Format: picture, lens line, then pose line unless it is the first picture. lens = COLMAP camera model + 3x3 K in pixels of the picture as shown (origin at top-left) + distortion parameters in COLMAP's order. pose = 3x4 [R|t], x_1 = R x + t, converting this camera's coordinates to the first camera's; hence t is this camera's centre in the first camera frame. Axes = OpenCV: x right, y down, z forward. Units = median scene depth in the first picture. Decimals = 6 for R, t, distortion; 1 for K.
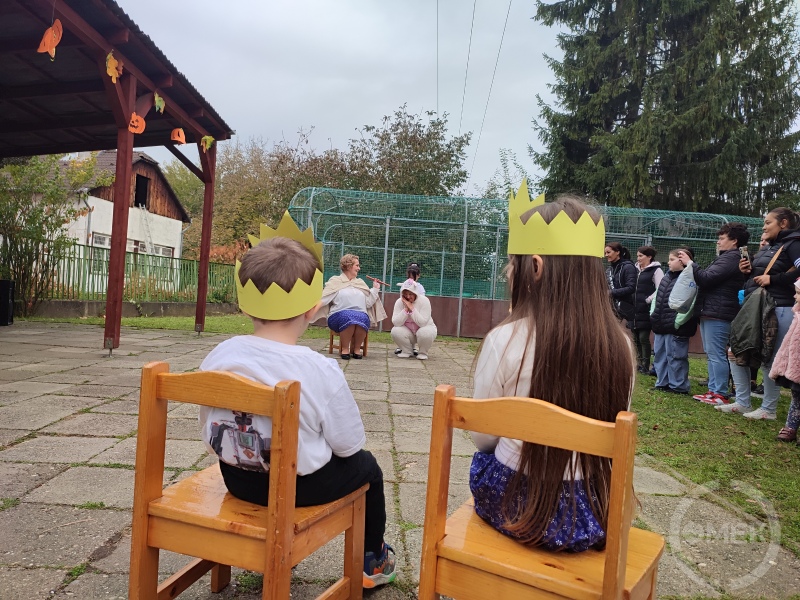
lens RADIAL K [[585.6, 0, 400.0], [0, 585.6, 300.0], [0, 0, 1]] dist [0.001781, -0.000621]
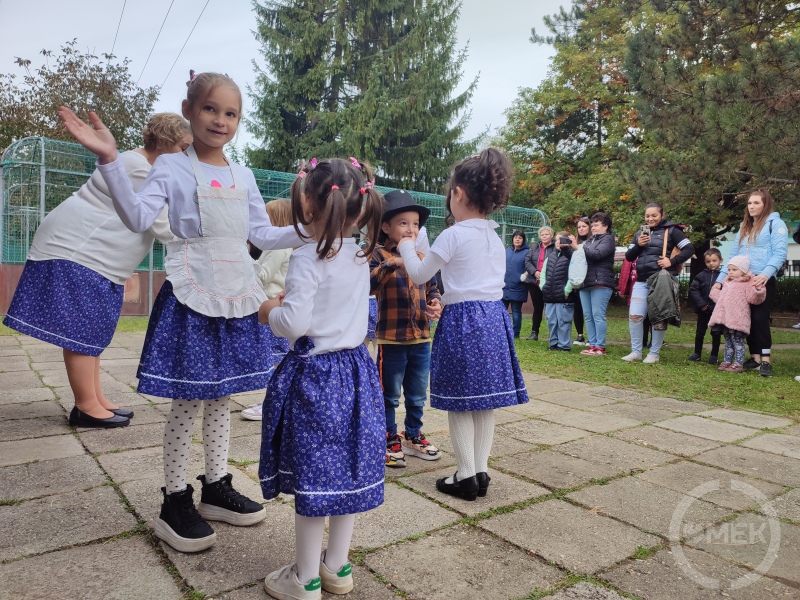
lens RADIAL K [[580.1, 0, 400.0], [0, 580.1, 300.0], [0, 0, 1]] dist [0.001814, -0.002549]
pose [[0.821859, -0.054257, 0.567101, -0.134673], [0.021949, 0.997731, 0.063649, -0.008535], [-0.569268, -0.039863, 0.821185, 0.054405]]
